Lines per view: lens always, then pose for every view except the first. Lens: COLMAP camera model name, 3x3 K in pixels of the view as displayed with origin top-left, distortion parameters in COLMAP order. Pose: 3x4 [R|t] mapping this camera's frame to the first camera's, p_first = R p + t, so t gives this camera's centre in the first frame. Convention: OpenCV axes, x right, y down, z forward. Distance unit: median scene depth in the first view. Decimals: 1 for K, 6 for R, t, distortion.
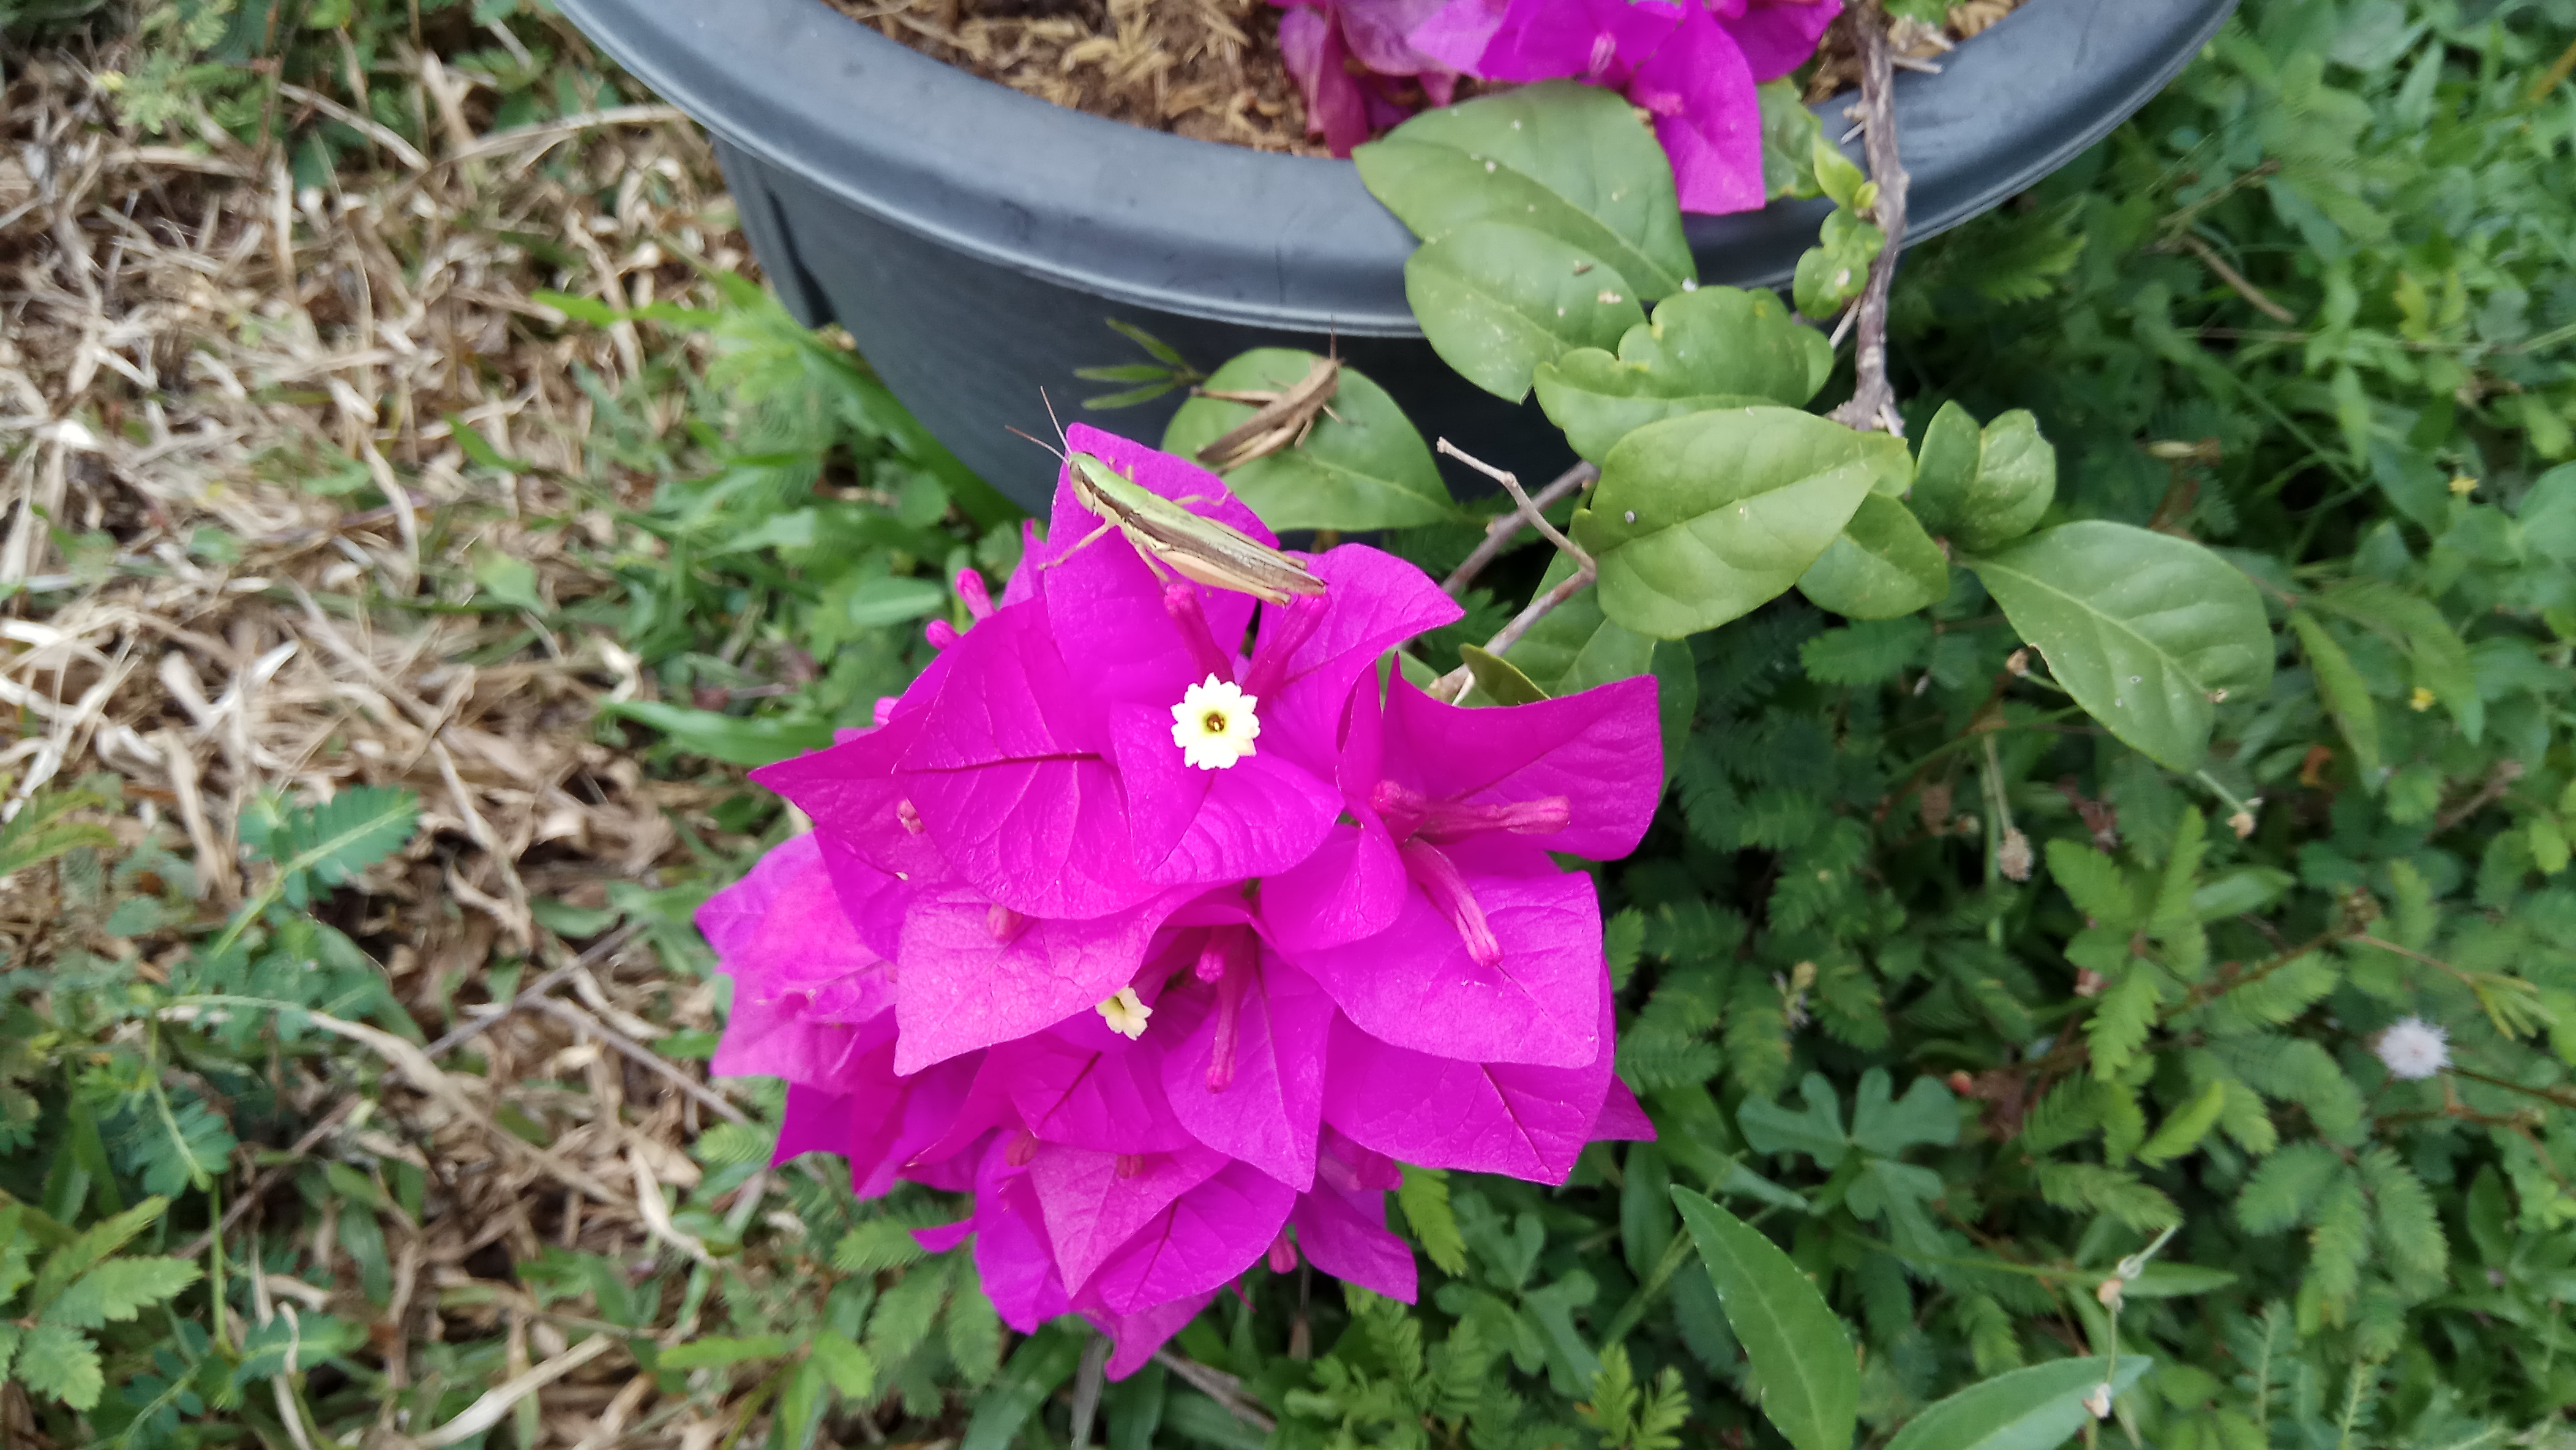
lens RADIAL K [[2003.2, 0, 1320.0], [0, 2003.2, 748.2], [0, 0, 1]] dist [0.089096, -0.203784]
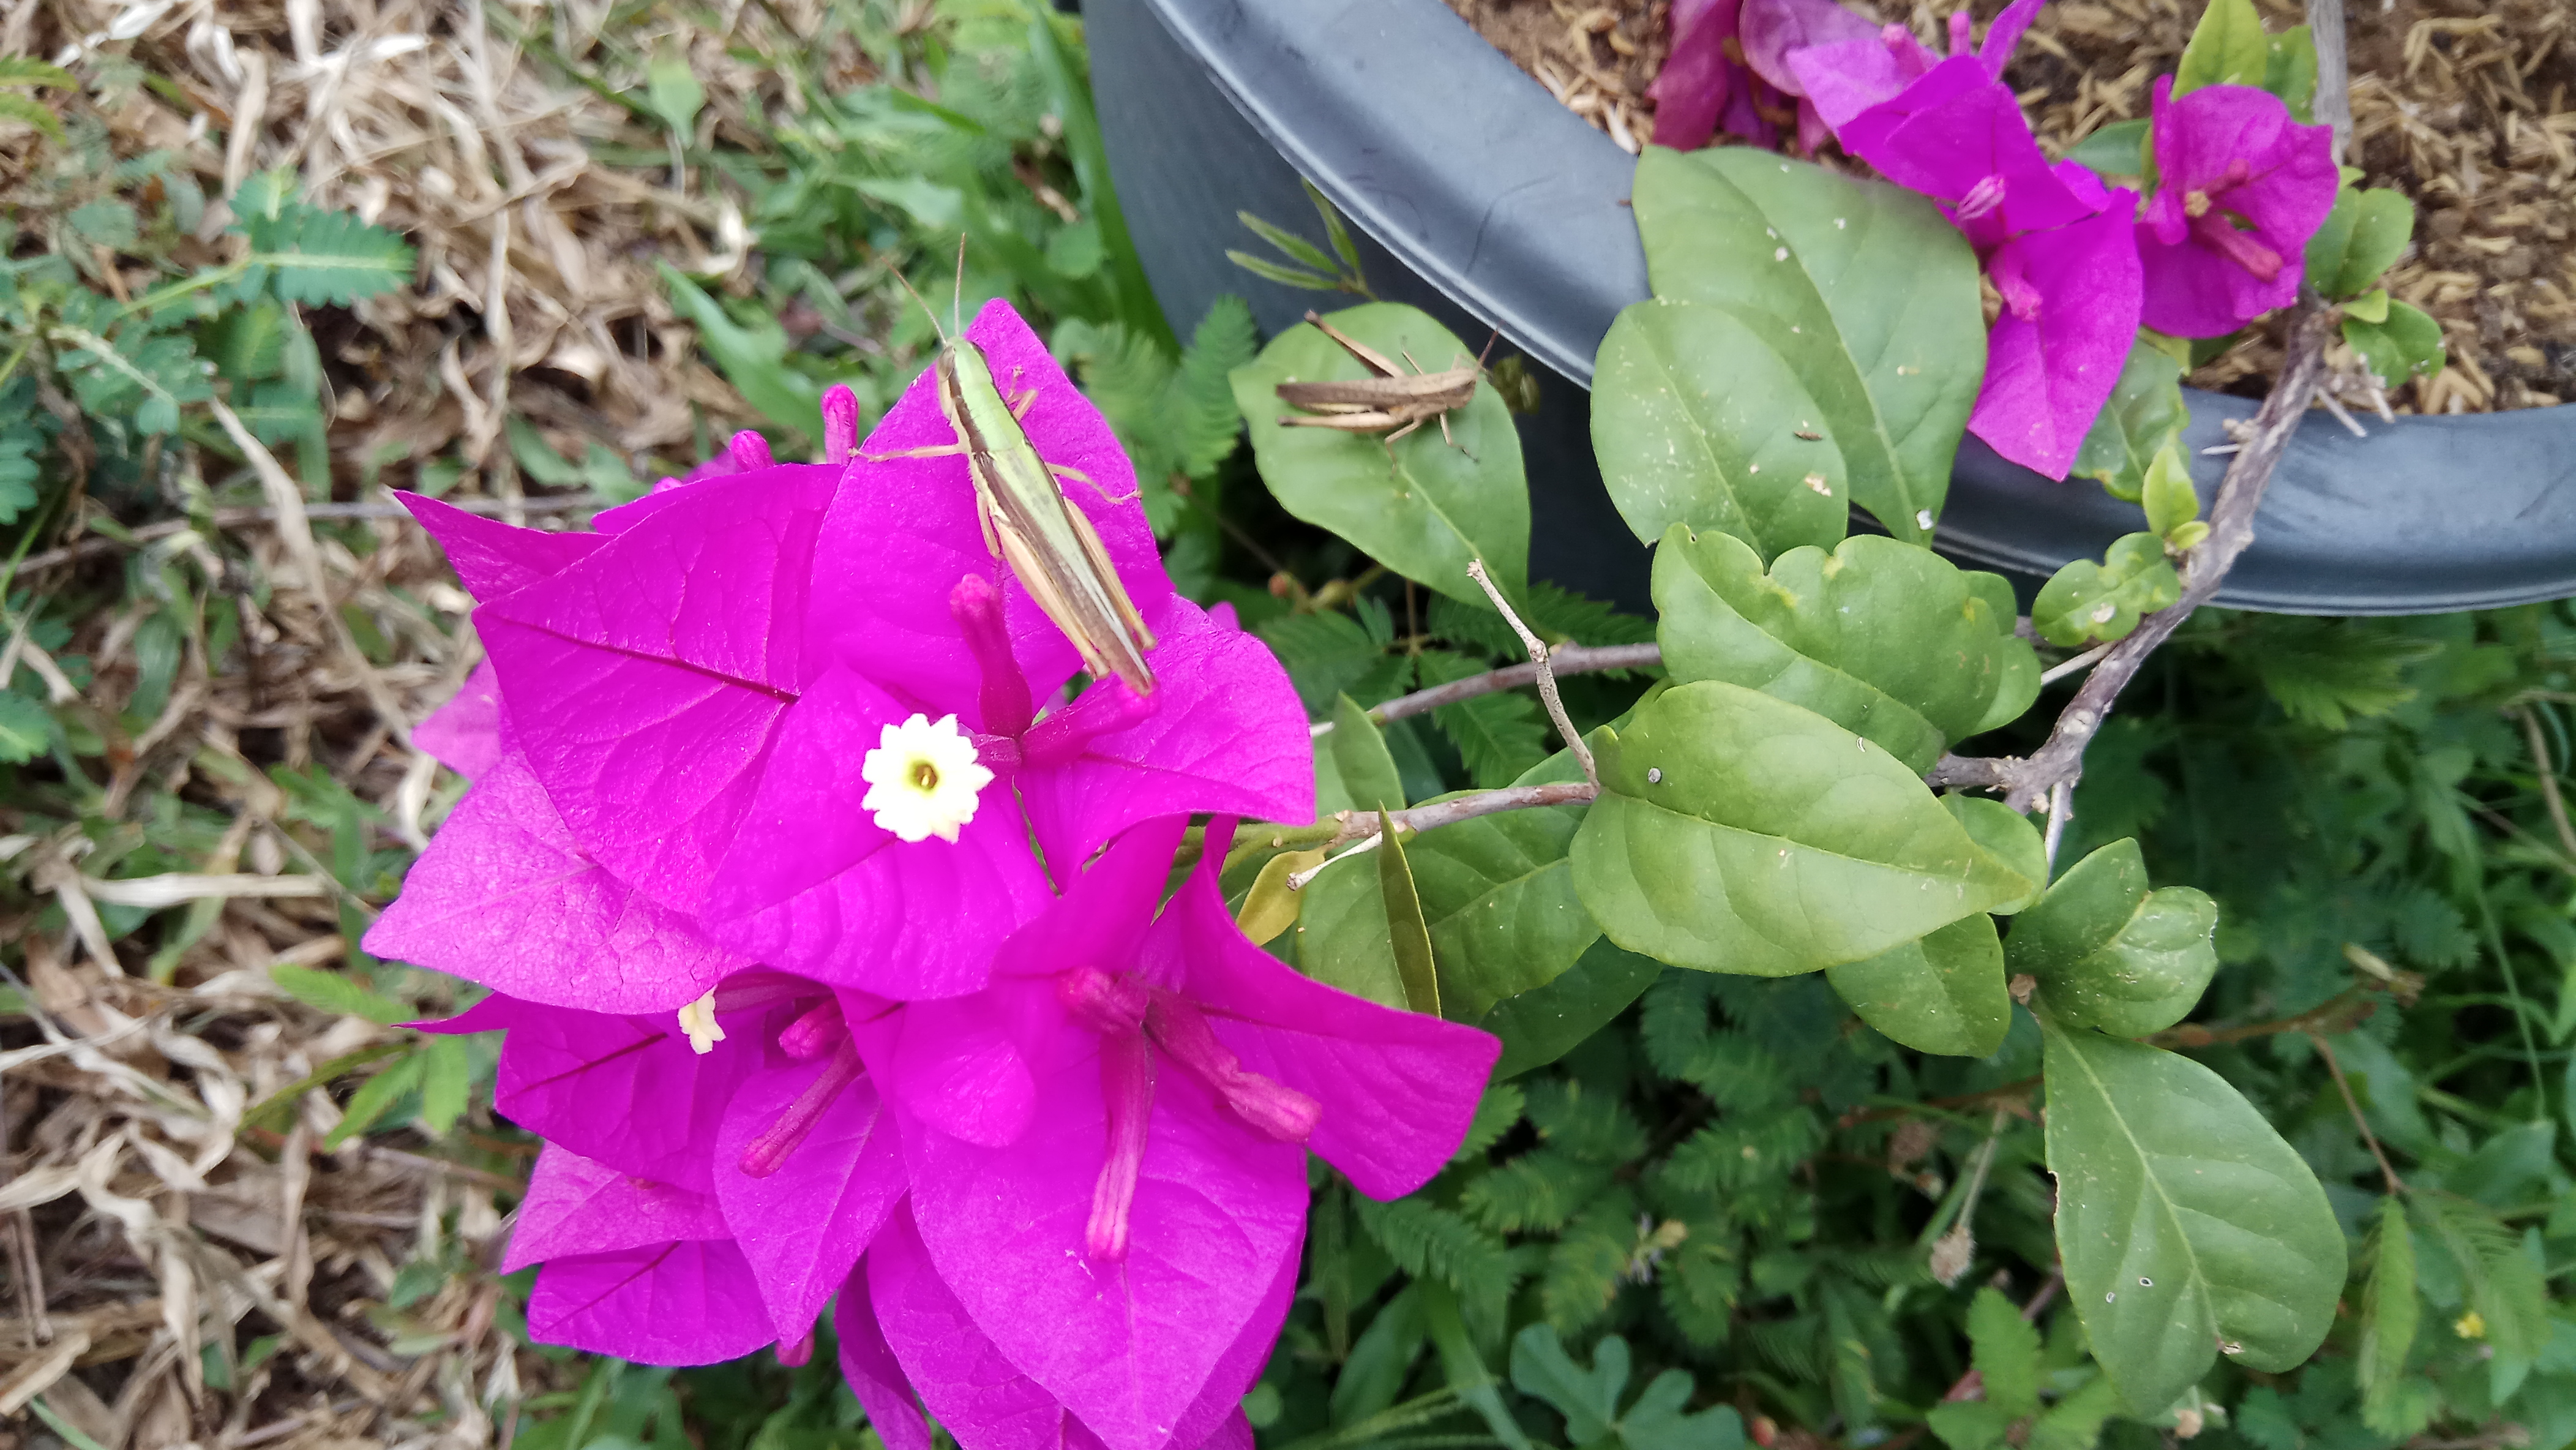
lens RADIAL K [[2003.2, 0, 1320.0], [0, 2003.2, 748.2], [0, 0, 1]] dist [0.089096, -0.203784]
pose [[0.858734, 0.510801, -0.040718, 0.038345], [-0.506558, 0.858210, 0.082916, -0.063733], [0.077298, -0.050577, 0.995724, 0.132395]]
